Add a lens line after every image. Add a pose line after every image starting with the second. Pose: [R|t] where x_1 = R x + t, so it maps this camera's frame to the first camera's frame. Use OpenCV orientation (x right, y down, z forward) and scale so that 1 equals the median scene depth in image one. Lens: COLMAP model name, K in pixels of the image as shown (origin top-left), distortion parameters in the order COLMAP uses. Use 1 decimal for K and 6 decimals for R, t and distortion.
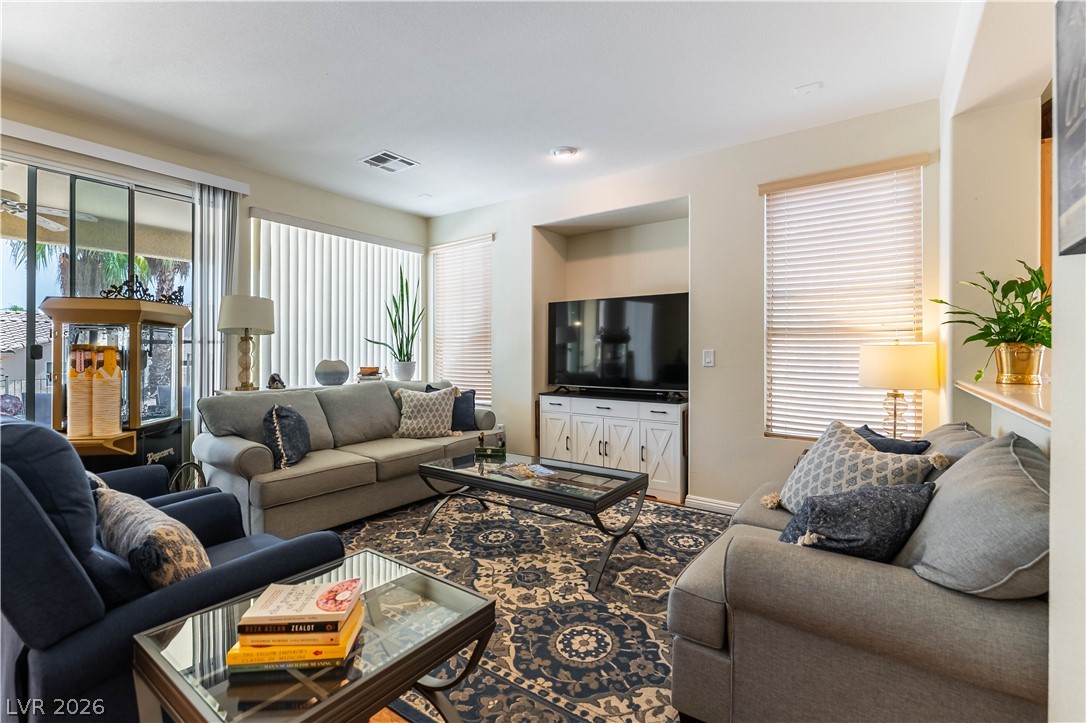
lens RADIAL K [[477.8, 0, 535.0], [0, 477.8, 355.6], [0, 0, 1]] dist [0.000281, -0.000227]
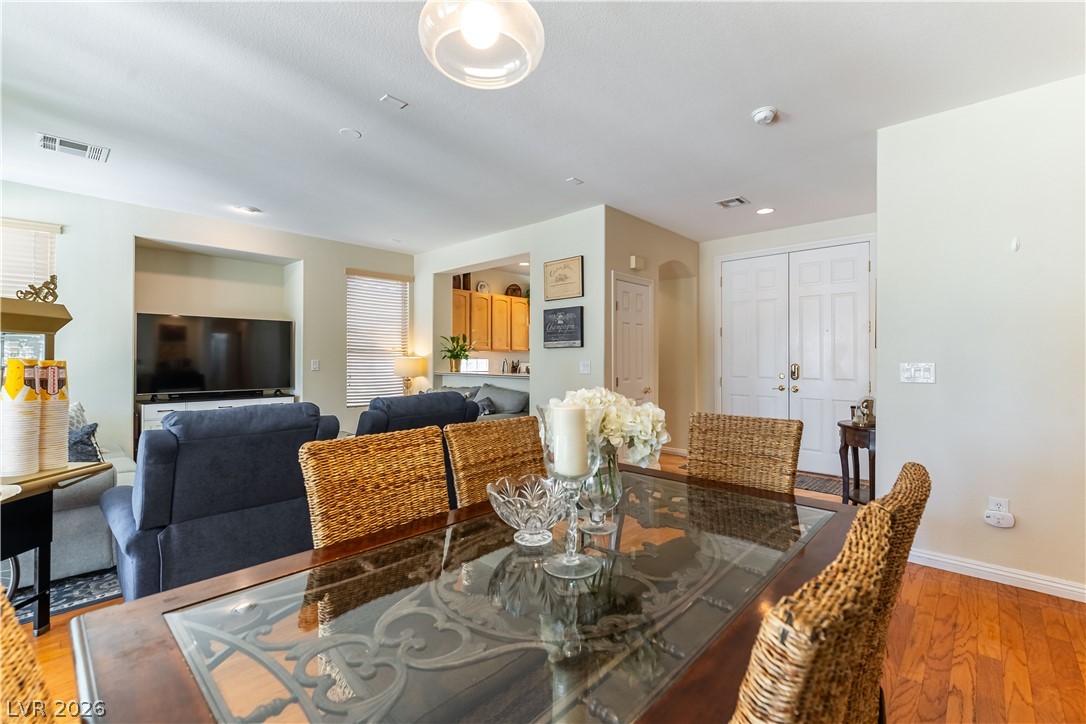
lens RADIAL K [[474.5, 0, 550.3], [0, 474.5, 356.0], [0, 0, 1]] dist [-0.000439, -0.000570]
pose [[0.115504, 0.003785, 0.993300, -1.268048], [0.005689, 0.999974, -0.004472, -0.016598], [-0.993291, 0.006168, 0.115480, 0.037747]]
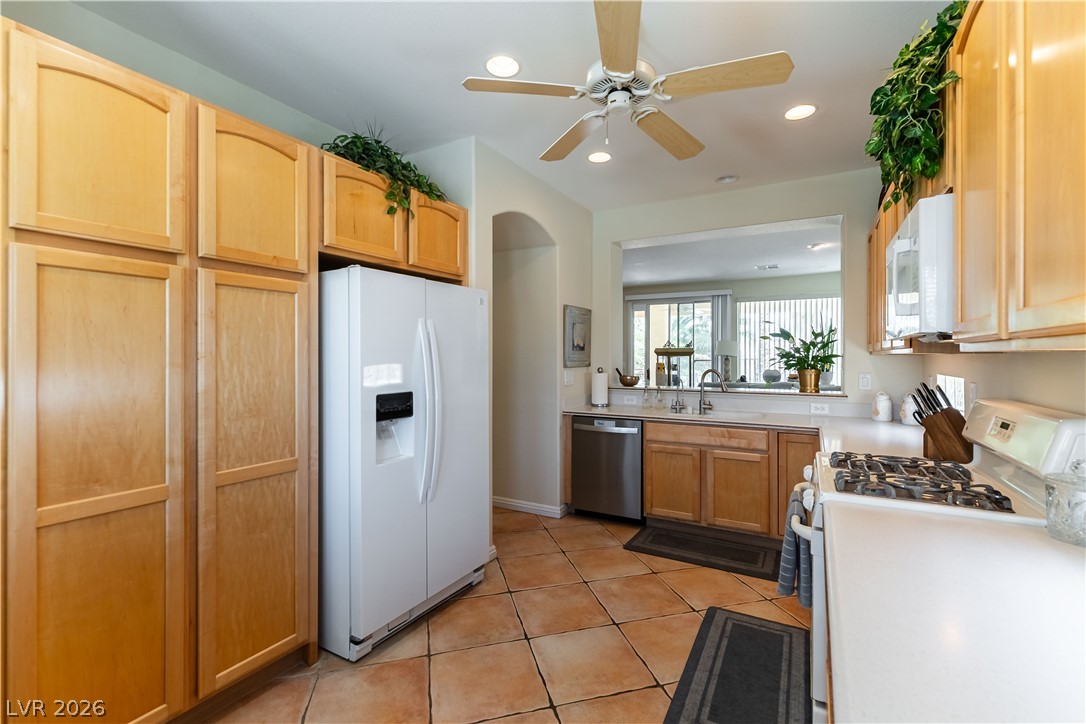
lens RADIAL K [[473.9, 0, 547.2], [0, 473.9, 352.7], [0, 0, 1]] dist [-0.001292, -0.000472]
pose [[0.098943, -0.007348, -0.995066, 1.602605], [-0.007934, 0.999935, -0.008173, -0.040773], [0.995061, 0.008704, 0.098878, -0.067222]]
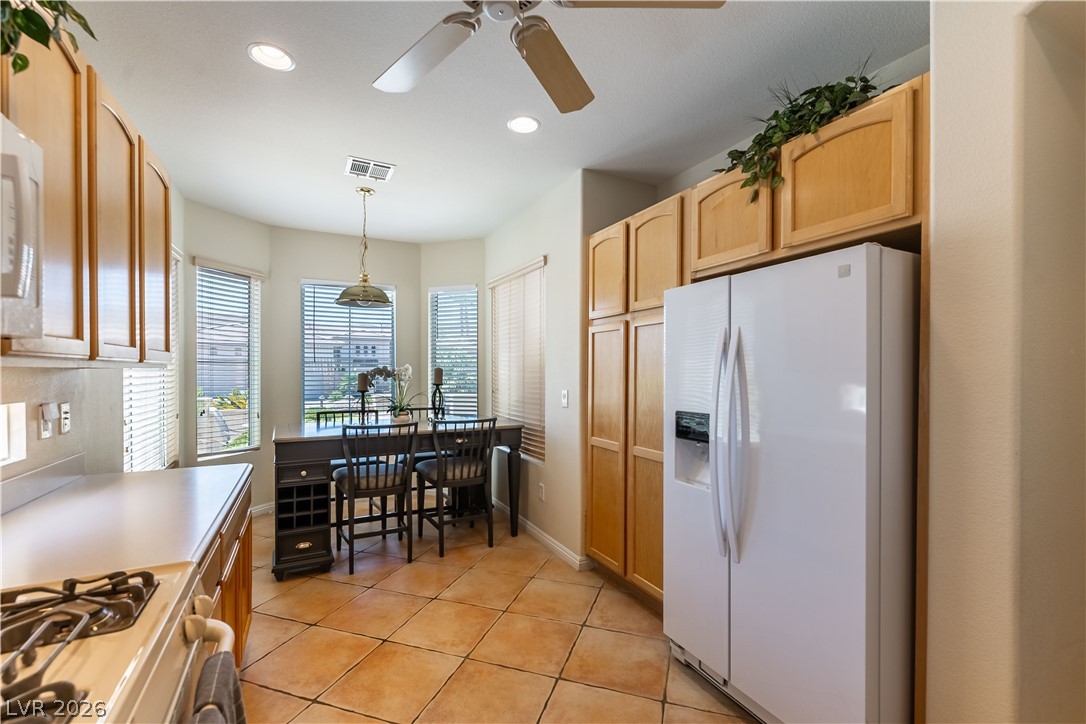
lens RADIAL K [[467.5, 0, 543.2], [0, 467.5, 377.9], [0, 0, 1]] dist [0.001150, 0.000063]
pose [[-0.881101, -0.013032, 0.472749, 0.833432], [-0.003442, 0.999771, 0.021144, -0.045752], [-0.472916, 0.017003, -0.880943, 0.397065]]
